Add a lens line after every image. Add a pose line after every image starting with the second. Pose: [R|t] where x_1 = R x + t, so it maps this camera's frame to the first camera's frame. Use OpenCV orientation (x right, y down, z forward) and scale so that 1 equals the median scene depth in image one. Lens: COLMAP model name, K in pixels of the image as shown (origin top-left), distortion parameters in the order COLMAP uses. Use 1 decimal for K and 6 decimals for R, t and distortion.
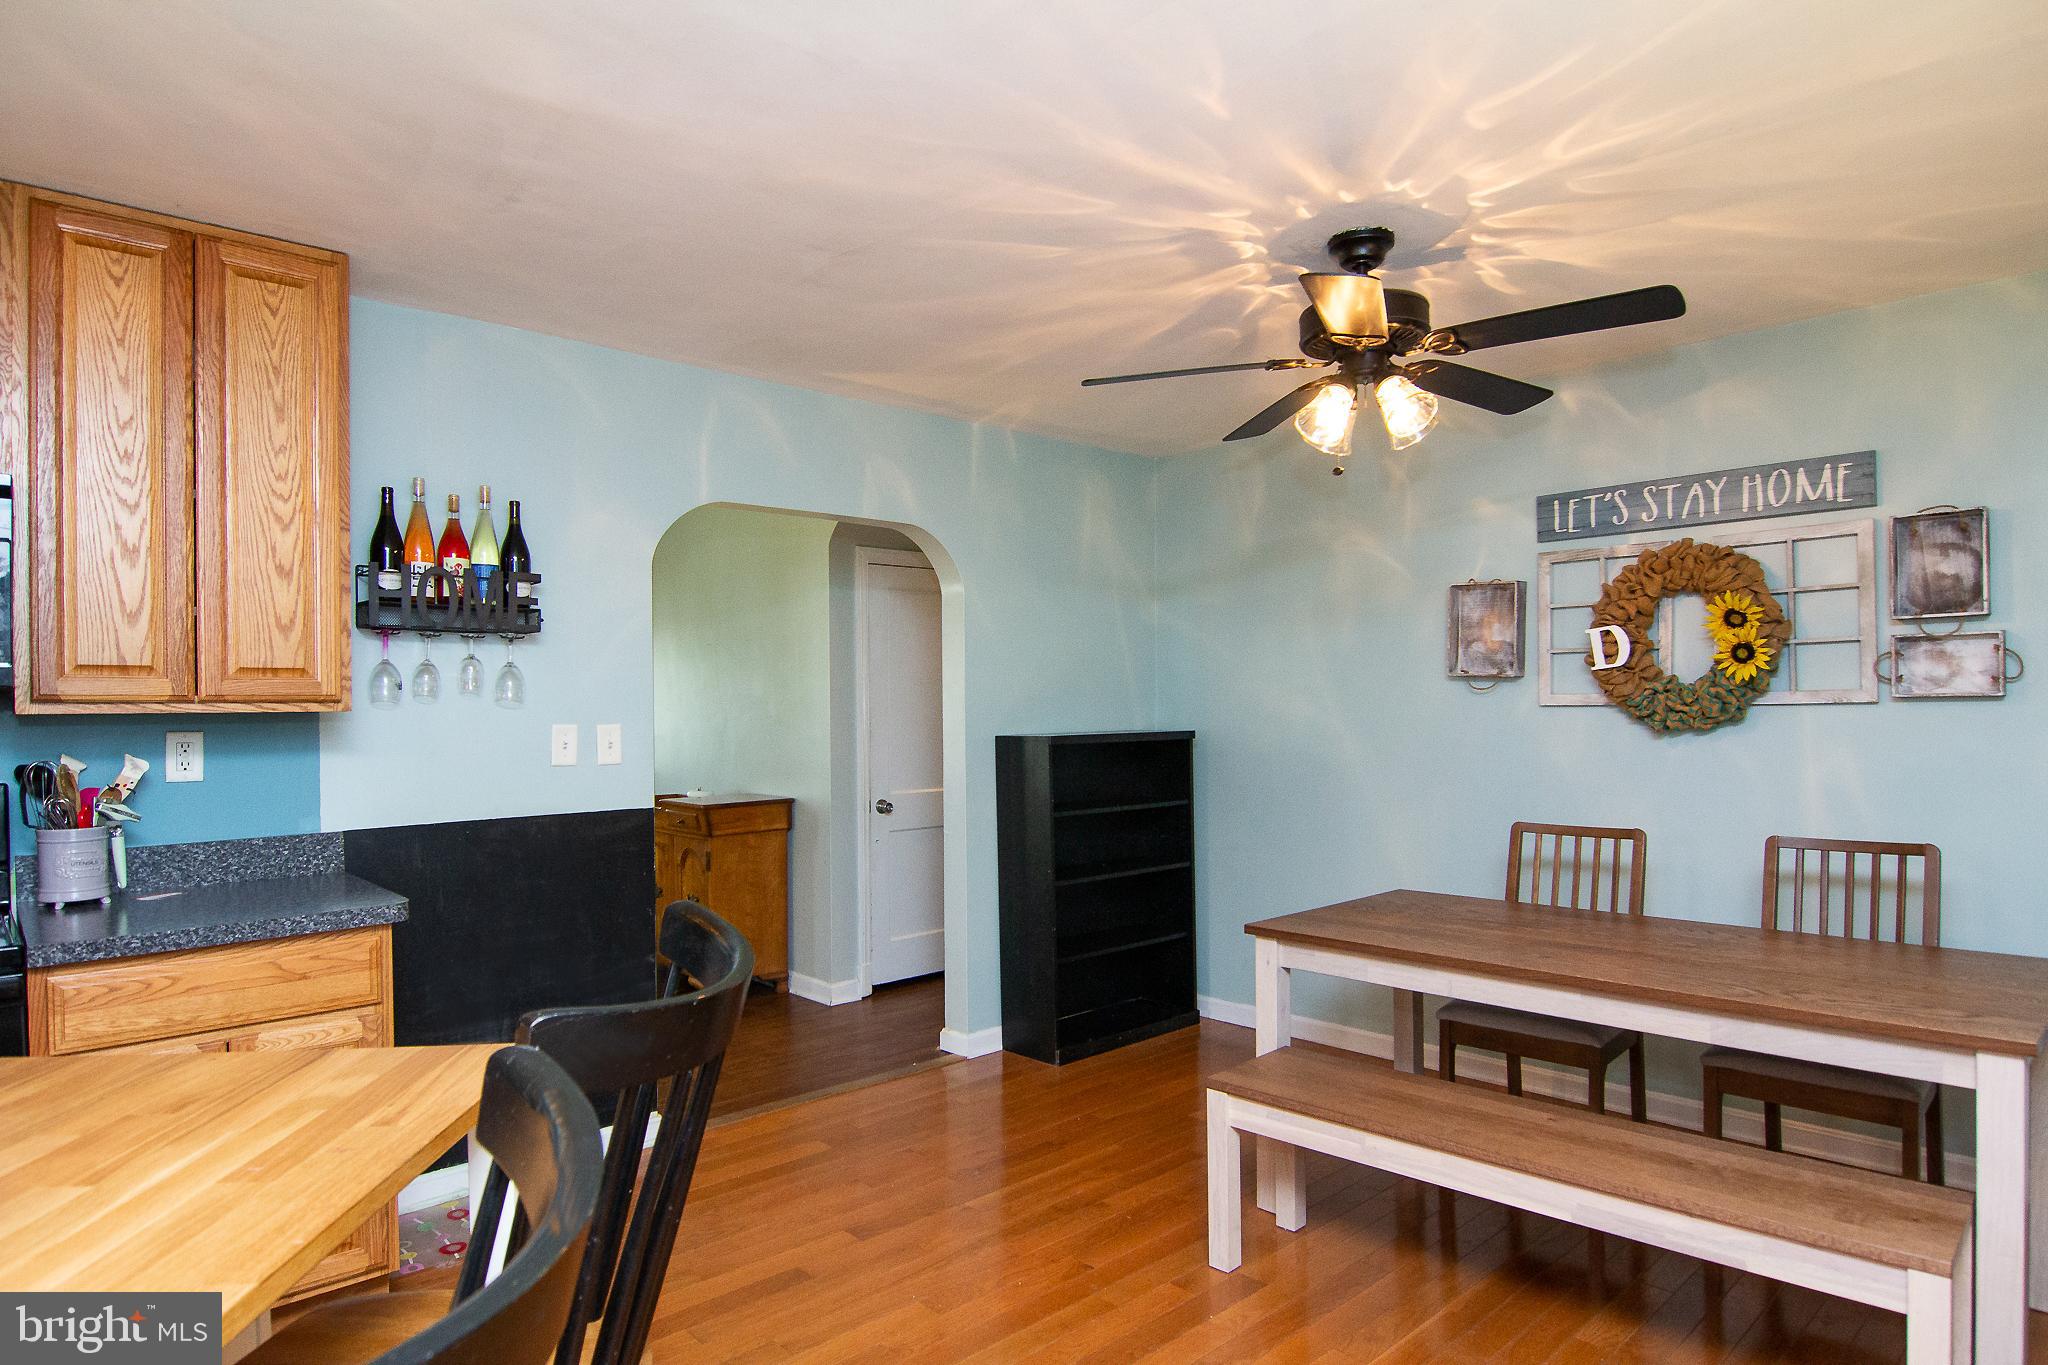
lens RADIAL K [[1220.7, 0, 1024.0], [0, 1220.7, 682.5], [0, 0, 1]] dist [-0.002172, -0.023447]
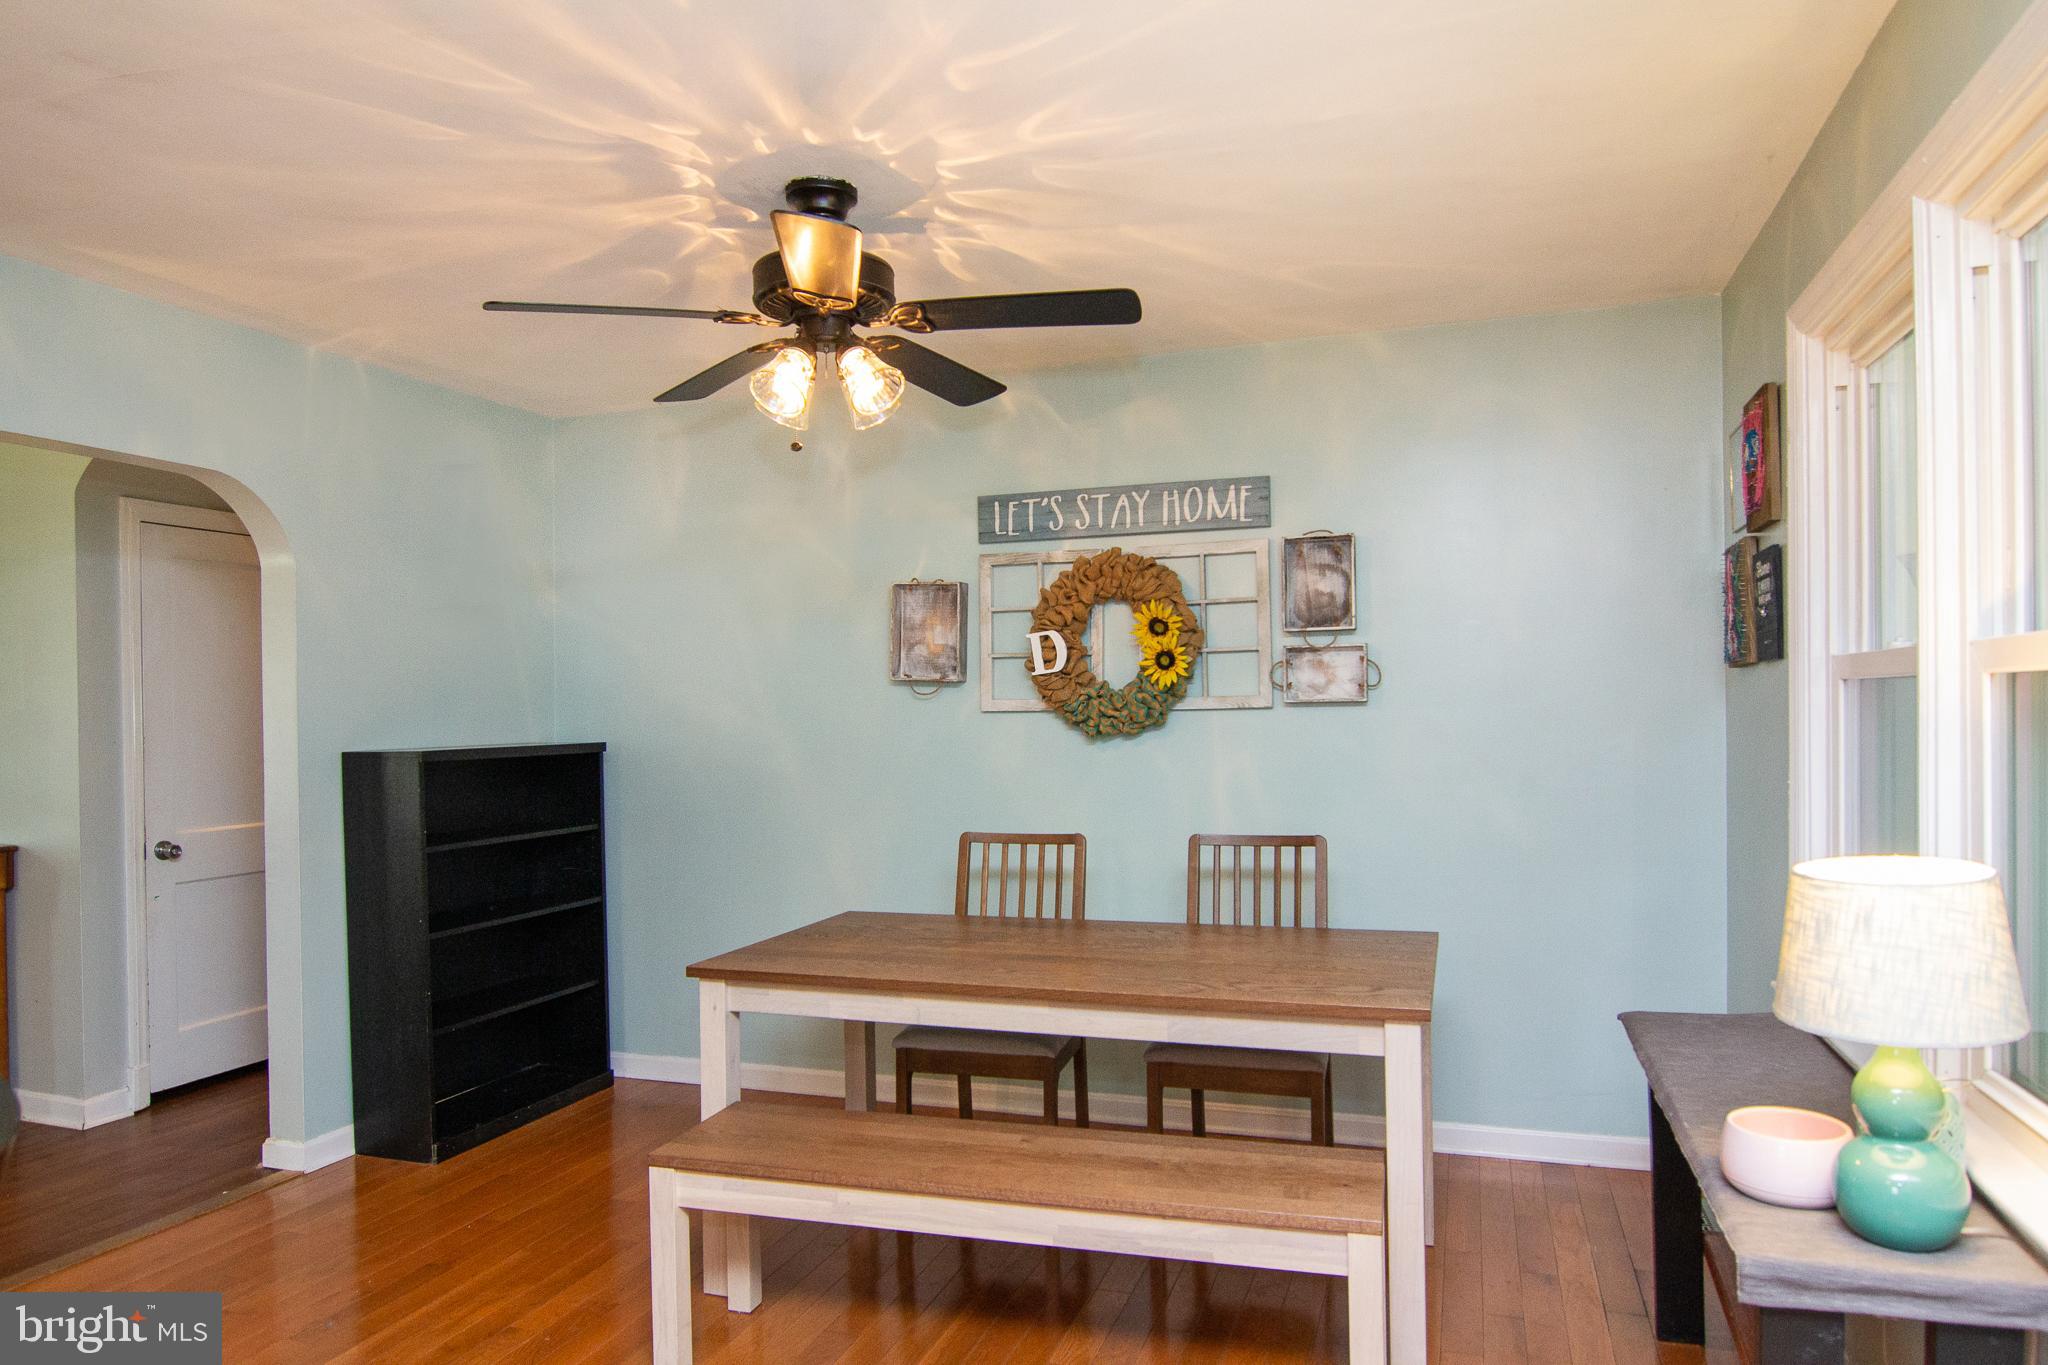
lens RADIAL K [[1283.9, 0, 1029.7], [0, 1283.9, 705.3], [0, 0, 1]] dist [-0.010412, -0.002535]
pose [[0.875174, 0.000739, 0.483808, -0.042860], [-0.005063, 0.999958, 0.007632, 0.006615], [-0.483782, -0.009129, 0.875141, 0.094815]]
